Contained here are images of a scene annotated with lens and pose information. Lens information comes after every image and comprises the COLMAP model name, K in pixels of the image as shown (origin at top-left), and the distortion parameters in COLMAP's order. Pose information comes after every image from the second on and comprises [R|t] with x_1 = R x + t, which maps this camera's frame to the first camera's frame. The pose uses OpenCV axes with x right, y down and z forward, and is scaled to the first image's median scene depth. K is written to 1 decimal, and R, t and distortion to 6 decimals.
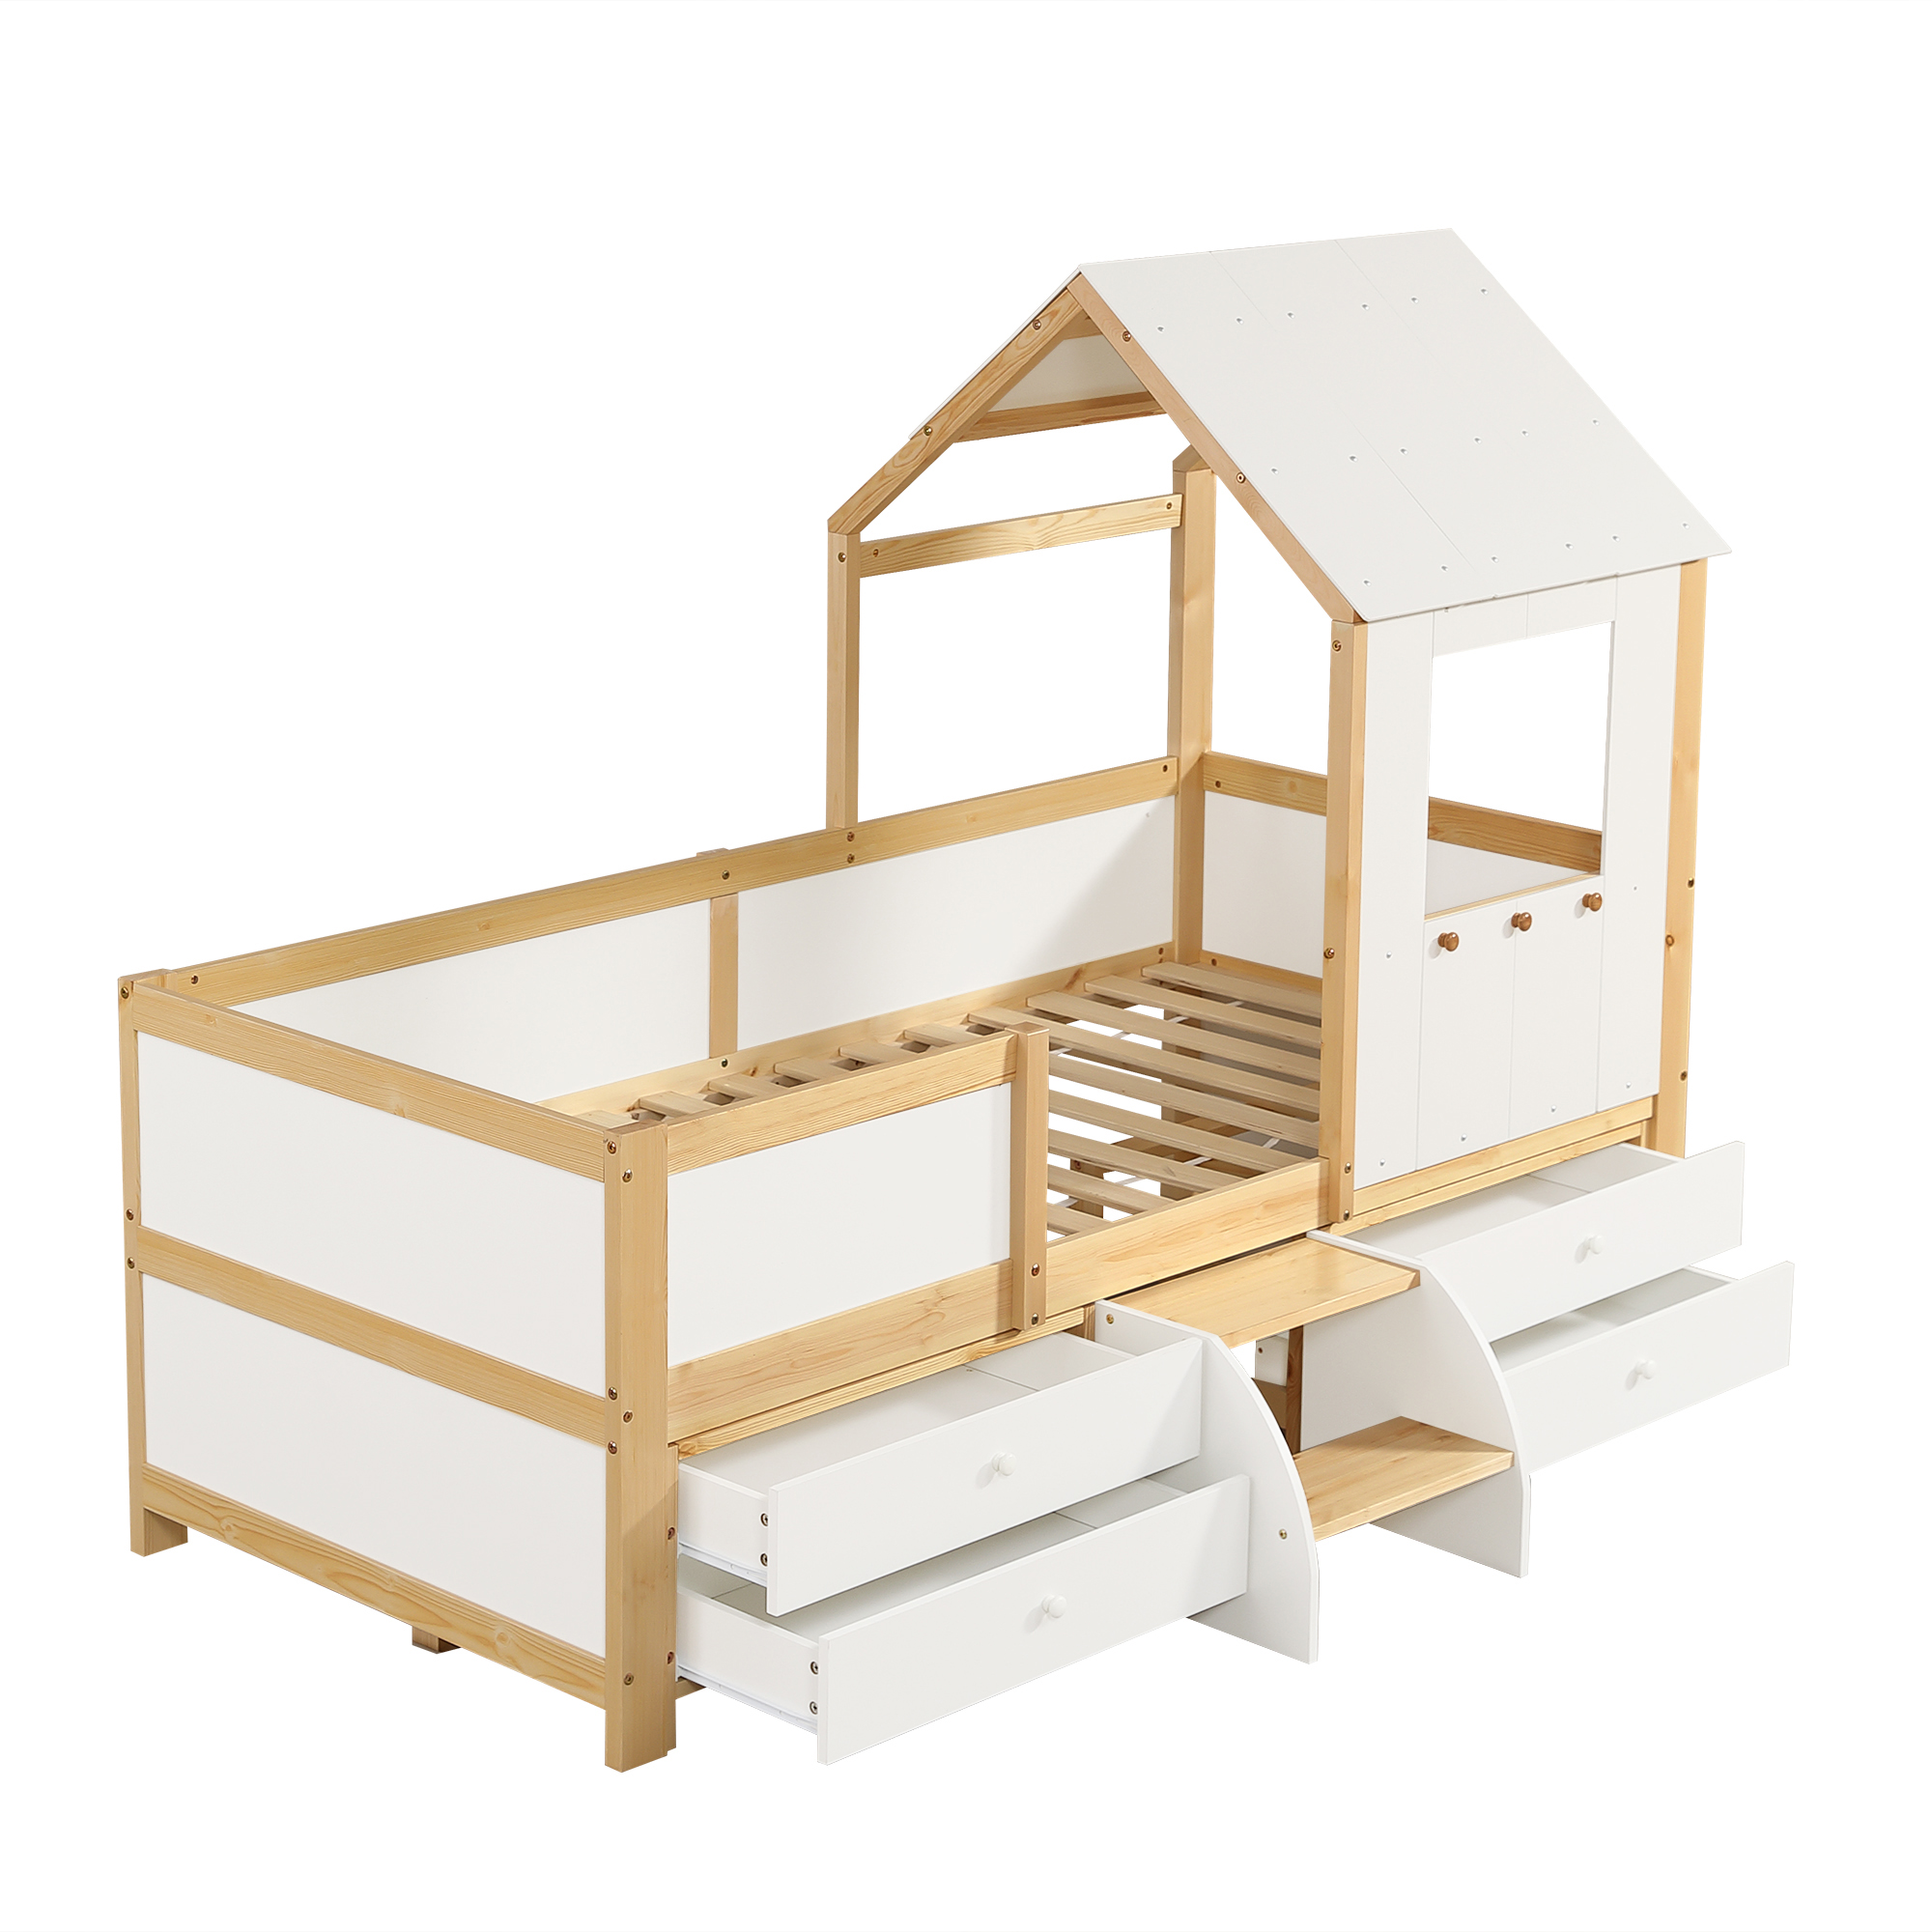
lens RADIAL K [[4548.6, 0, 966.0], [0, 4548.6, 966.0], [0, 0, 1]] dist [0.012238, 0.068320]
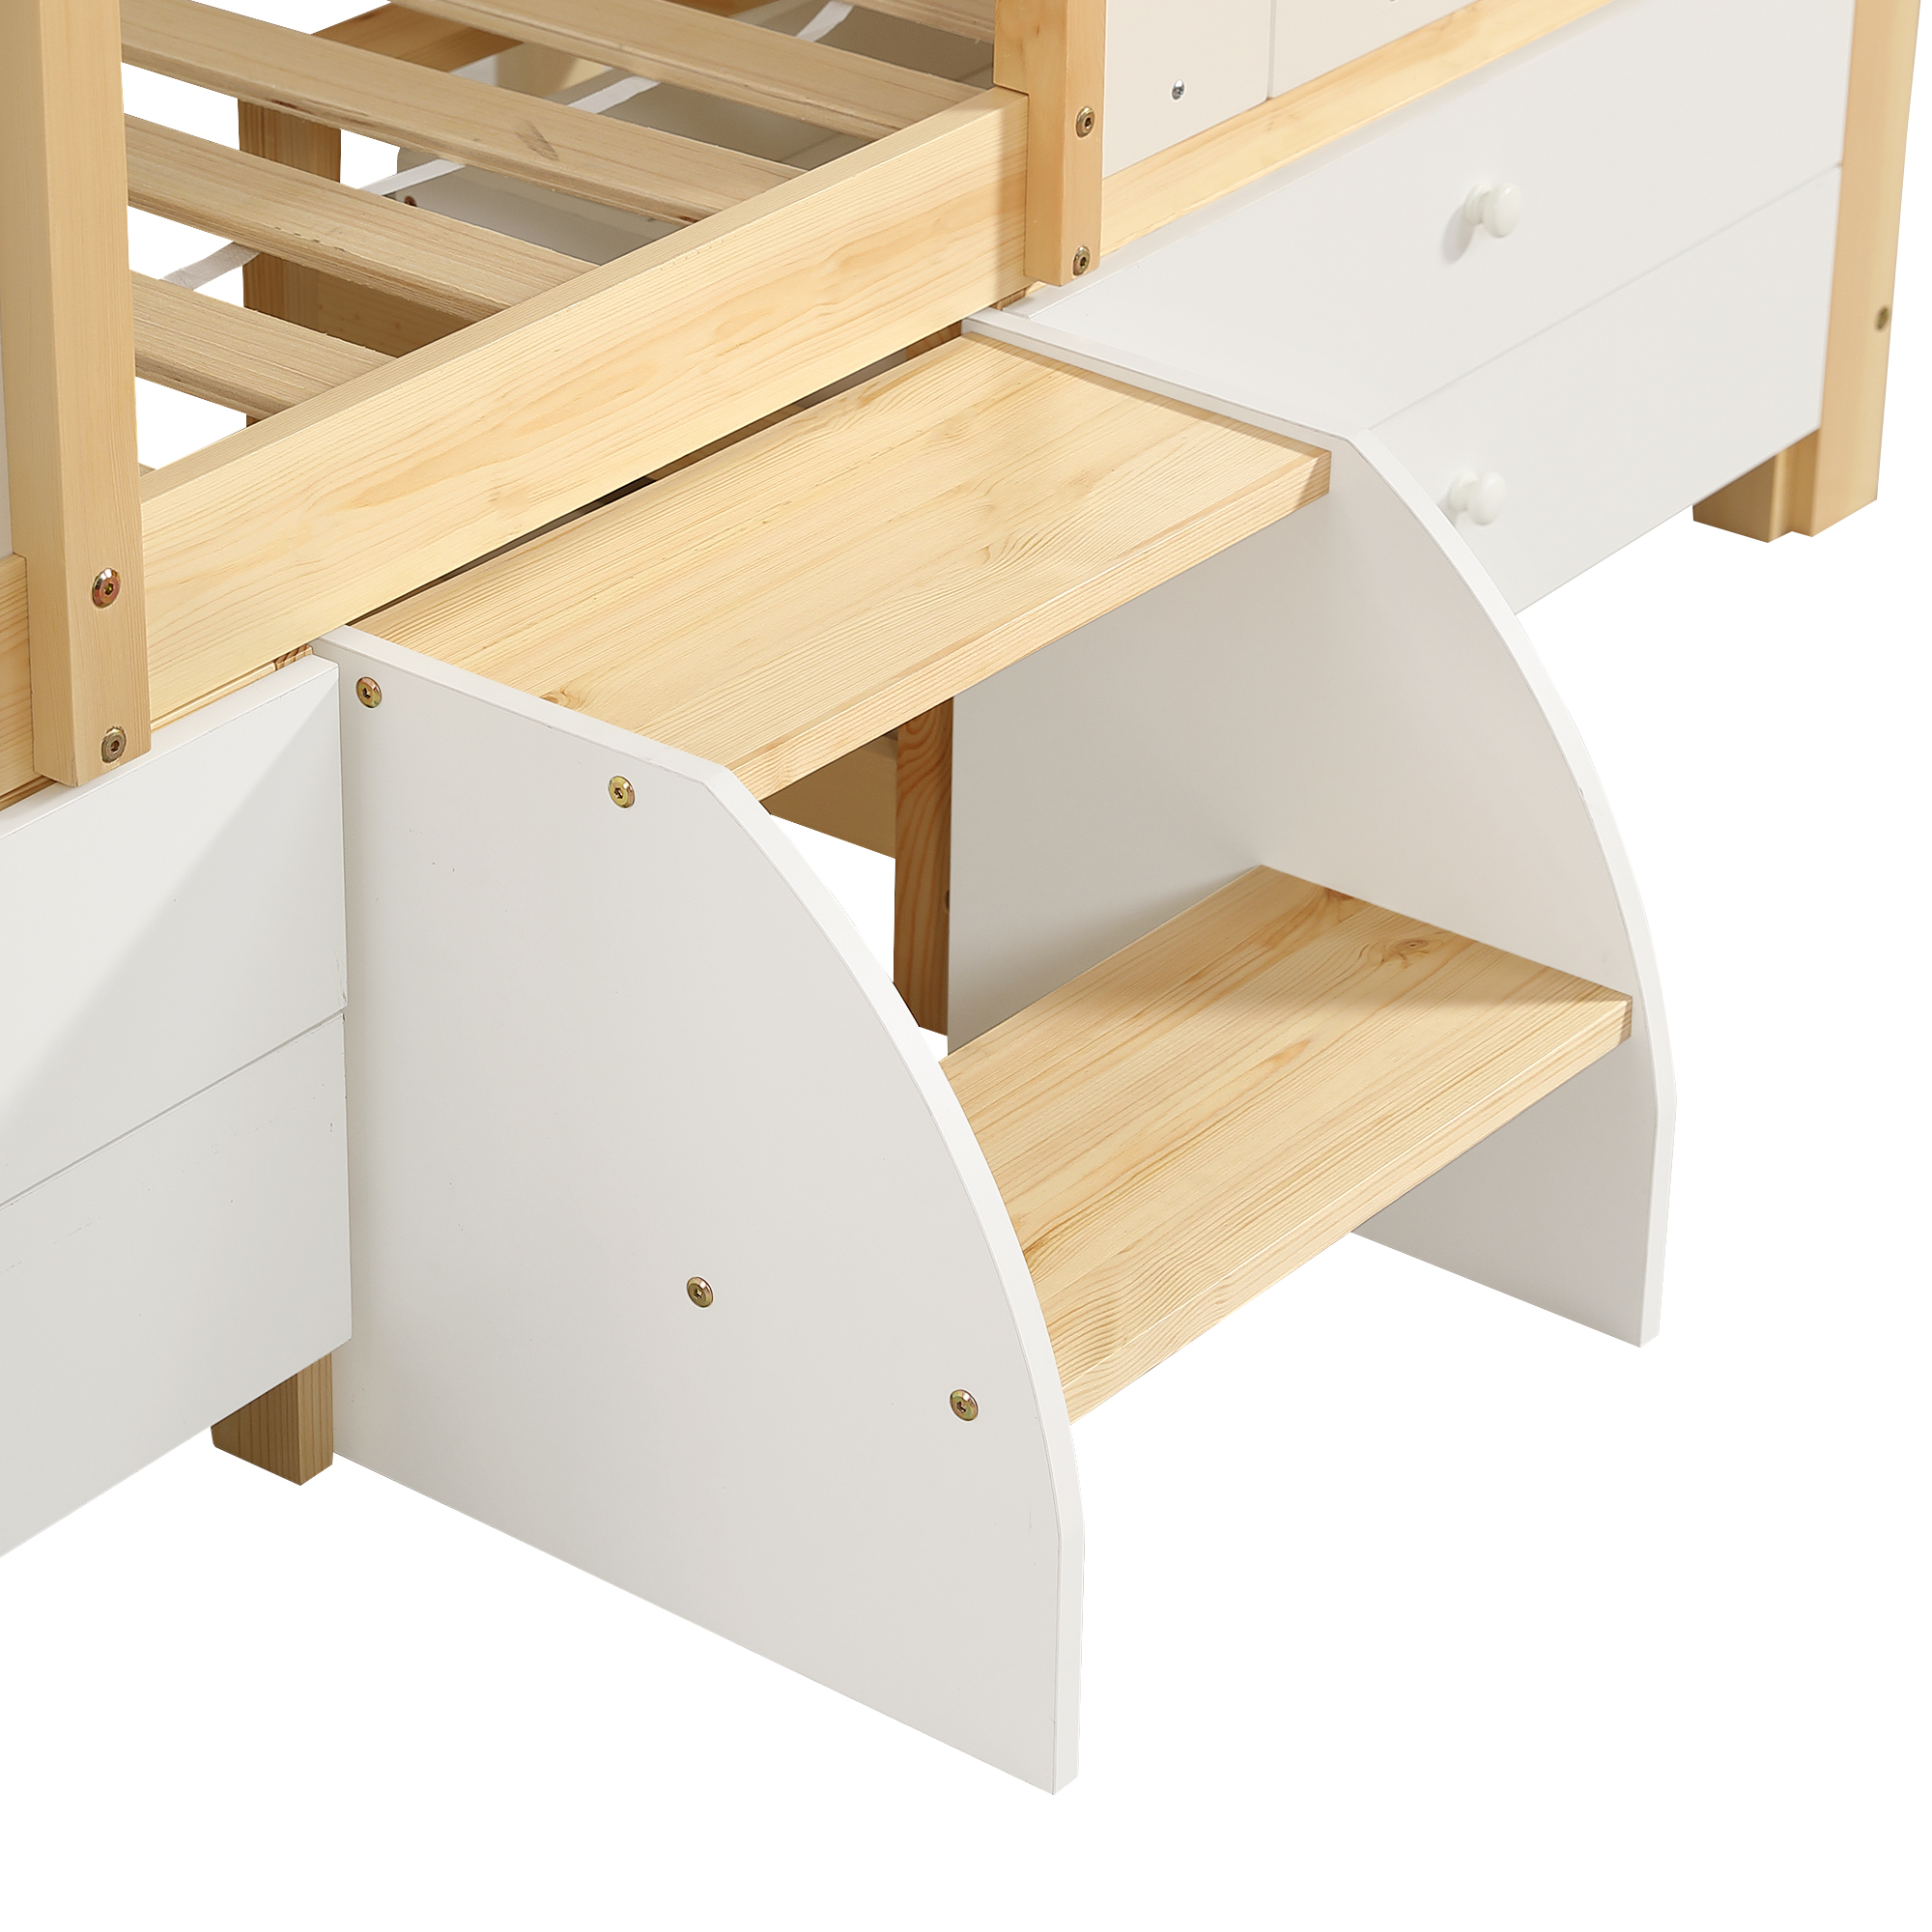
lens RADIAL K [[6199.0, 0, 965.3], [0, 6199.0, 582.8], [0, 0, 1]] dist [0.013050, -0.132819]
pose [[0.992589, -0.045765, 0.112573, 0.024920], [0.023952, 0.981882, 0.187973, -0.007382], [-0.119136, -0.183884, 0.975701, 0.590641]]
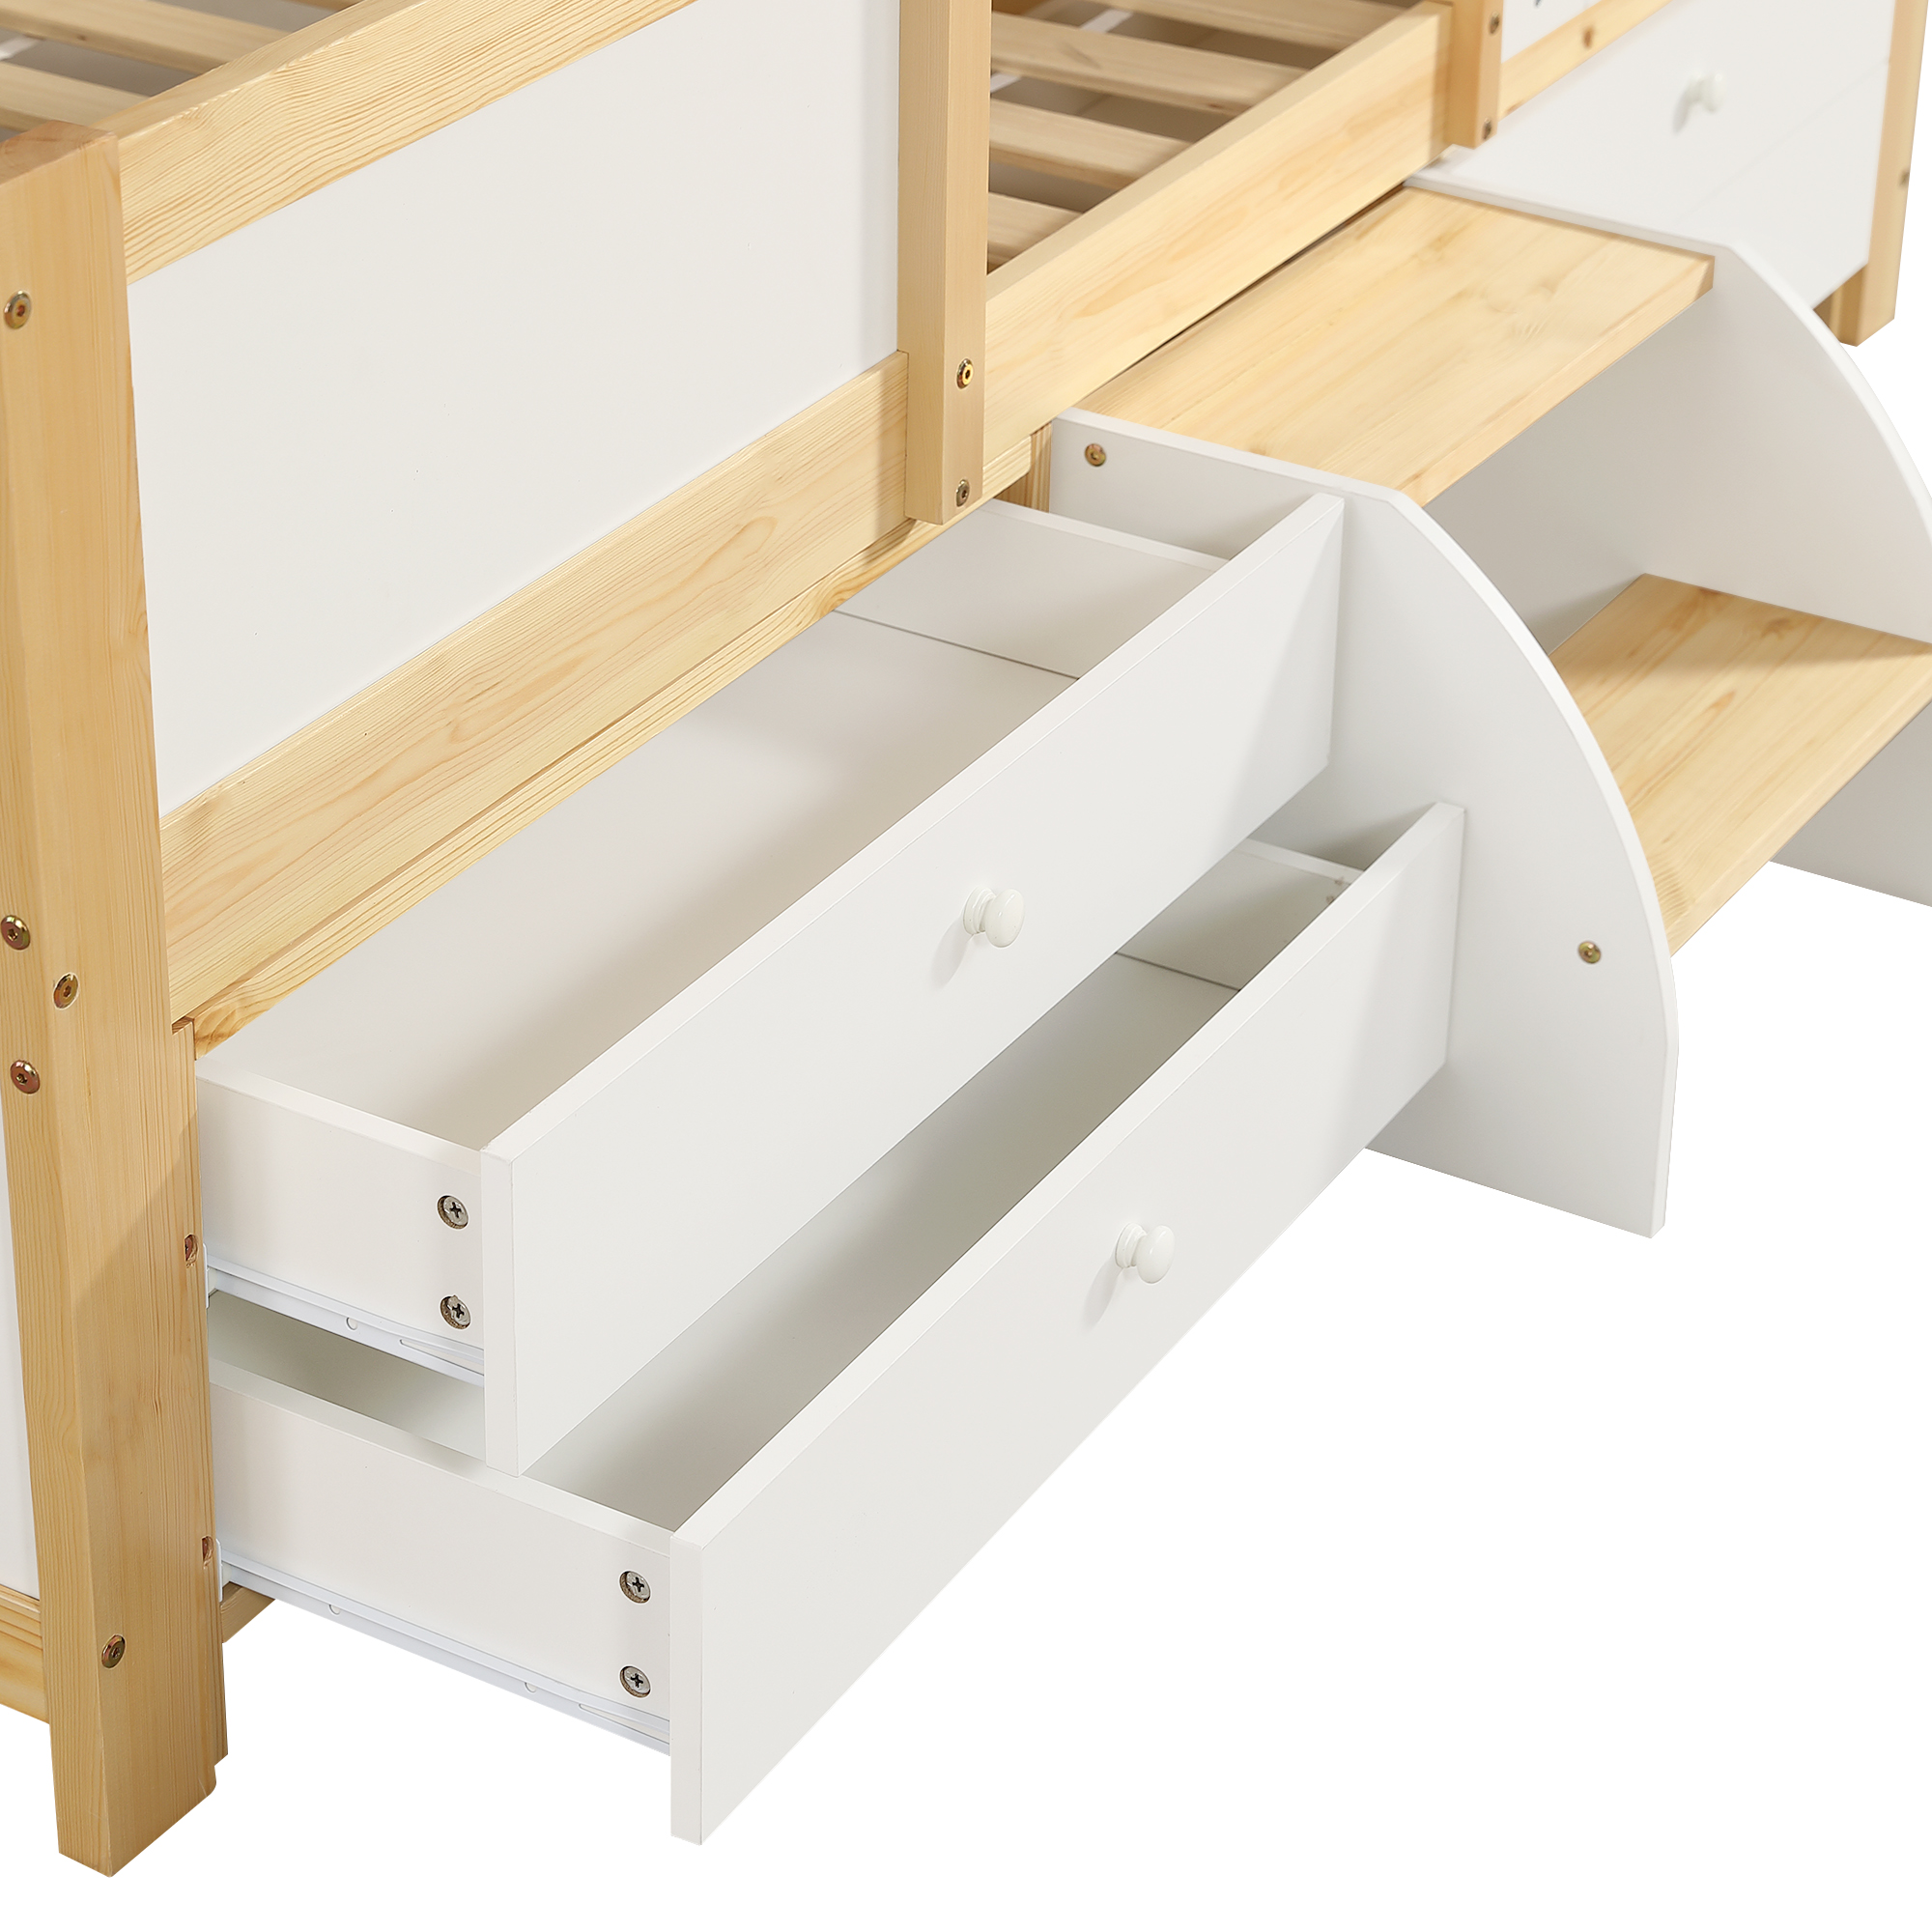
lens RADIAL K [[5074.0, 0, 968.8], [0, 5074.0, 692.9], [0, 0, 1]] dist [-0.041108, -0.022232]
pose [[0.972876, -0.101054, 0.208089, -0.077076], [0.054120, 0.974003, 0.219974, -0.002771], [-0.224908, -0.202746, 0.953053, 0.564392]]
